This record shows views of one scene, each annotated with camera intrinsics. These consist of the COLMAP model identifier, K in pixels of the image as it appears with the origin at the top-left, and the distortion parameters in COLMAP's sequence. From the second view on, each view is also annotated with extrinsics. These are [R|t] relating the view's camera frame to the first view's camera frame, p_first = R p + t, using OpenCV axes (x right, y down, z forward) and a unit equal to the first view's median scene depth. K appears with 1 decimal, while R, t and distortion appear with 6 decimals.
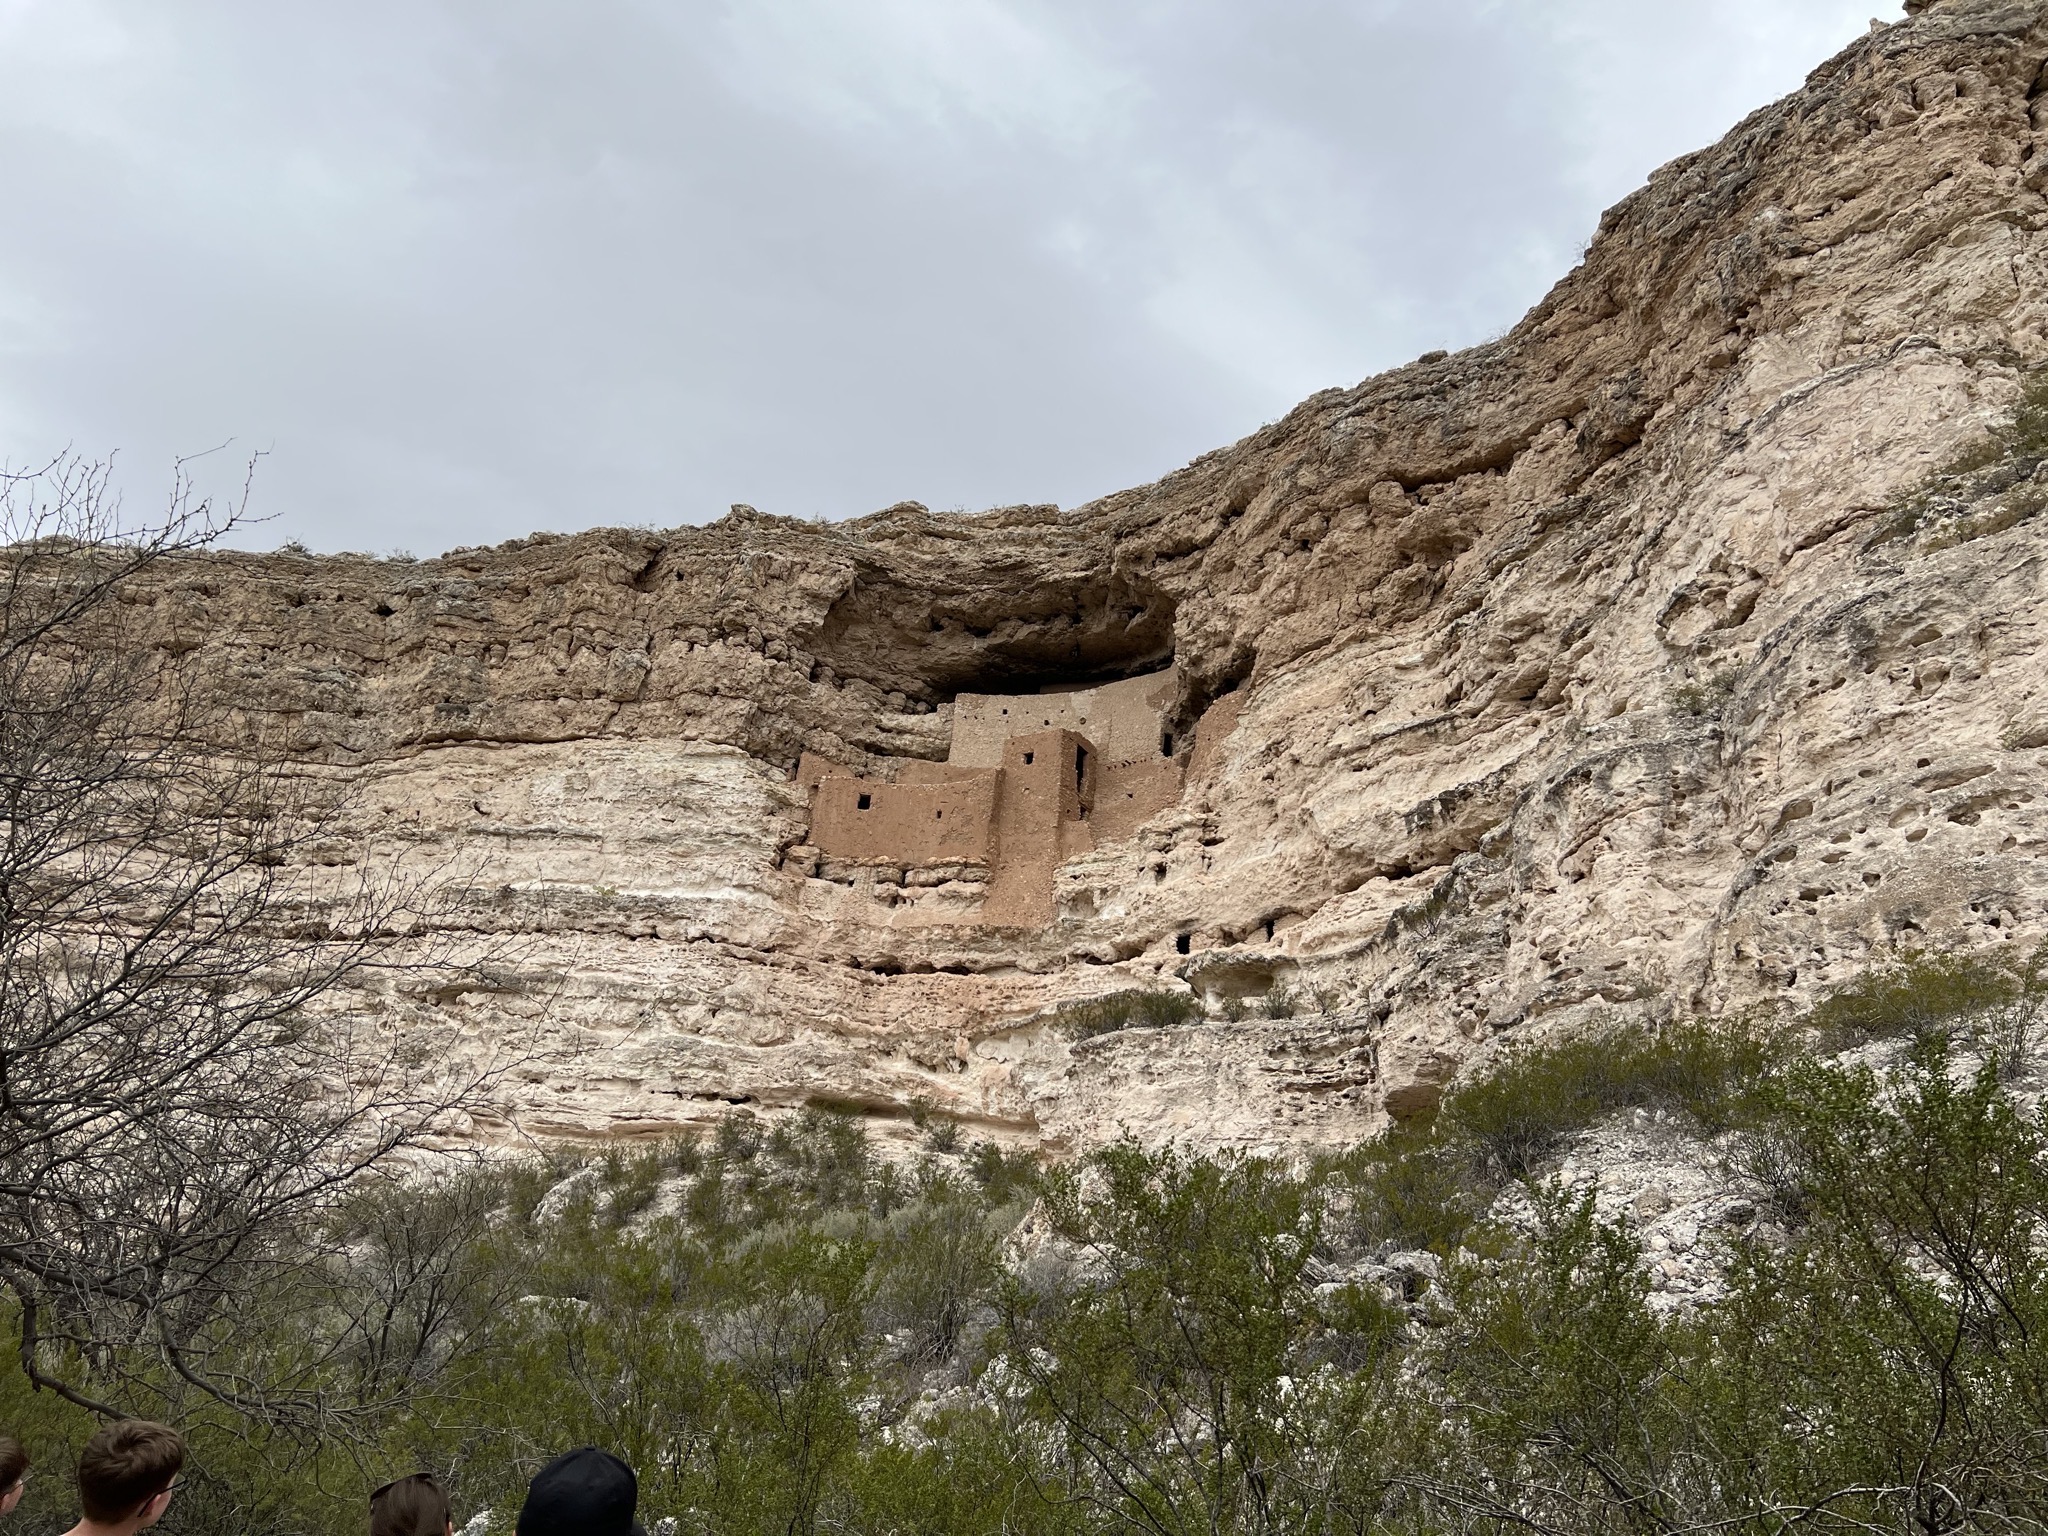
lens RADIAL K [[1462.0, 0, 1053.3], [0, 1462.0, 791.1], [0, 0, 1]] dist [0.119380, -0.104009]
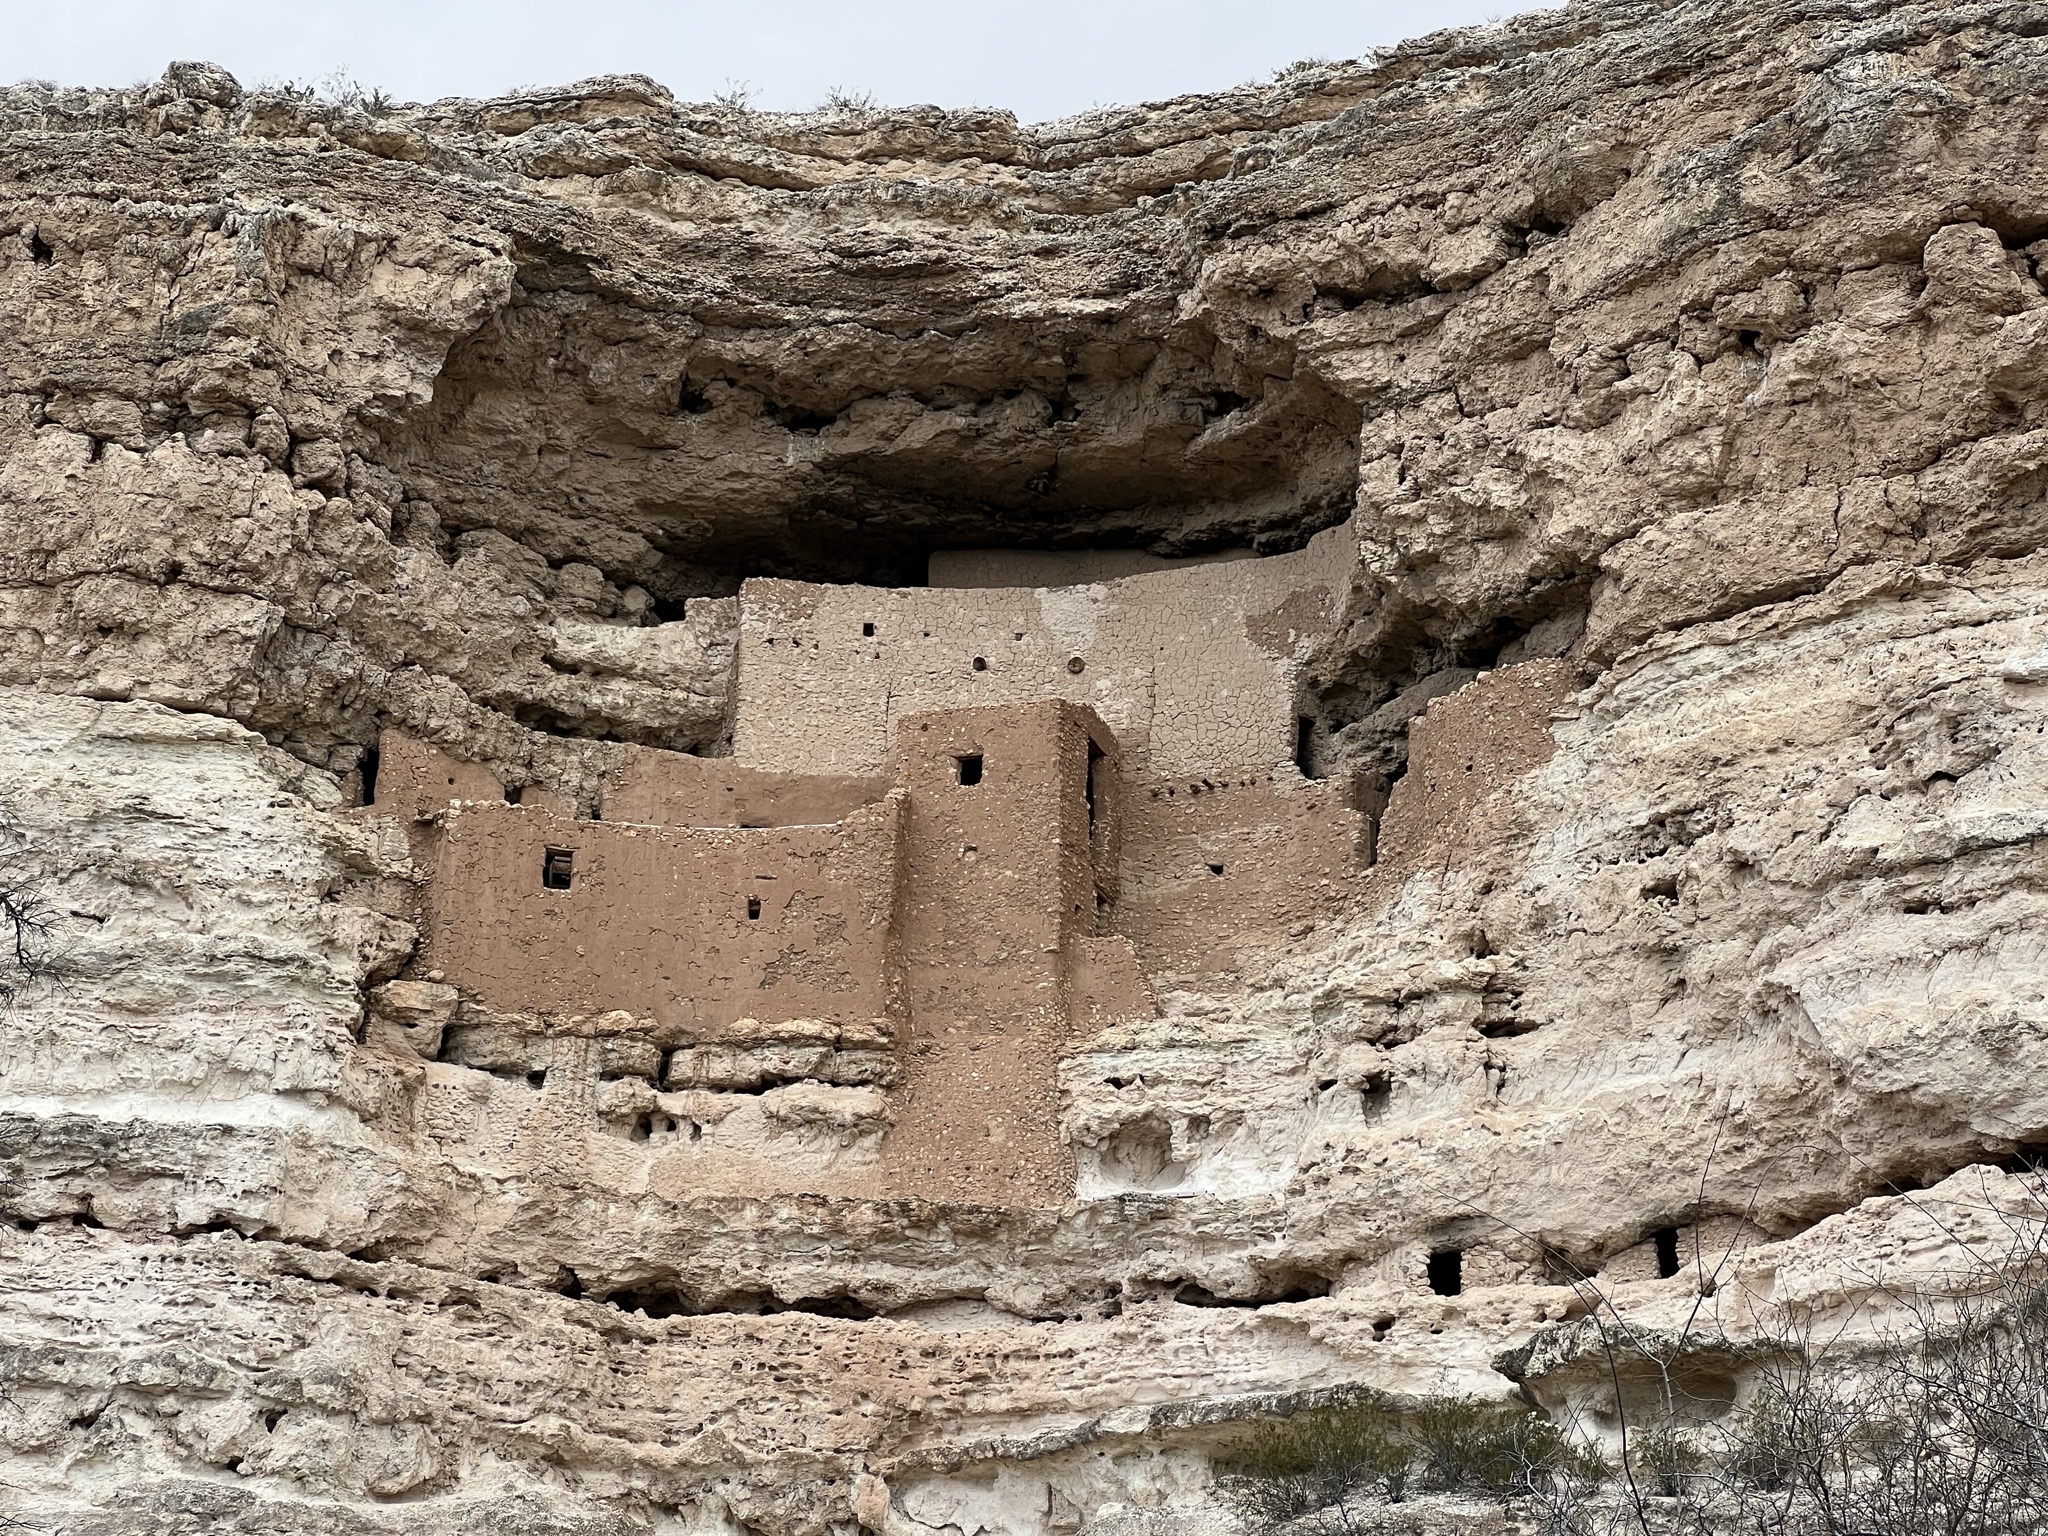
lens RADIAL K [[4361.4, 0, 990.3], [0, 4361.4, 767.2], [0, 0, 1]] dist [0.167650, 0.000000]
pose [[0.981833, 0.026630, 0.187870, -0.253206], [-0.037801, 0.997708, 0.056132, -0.096942], [-0.185945, -0.062213, 0.980589, -0.193259]]
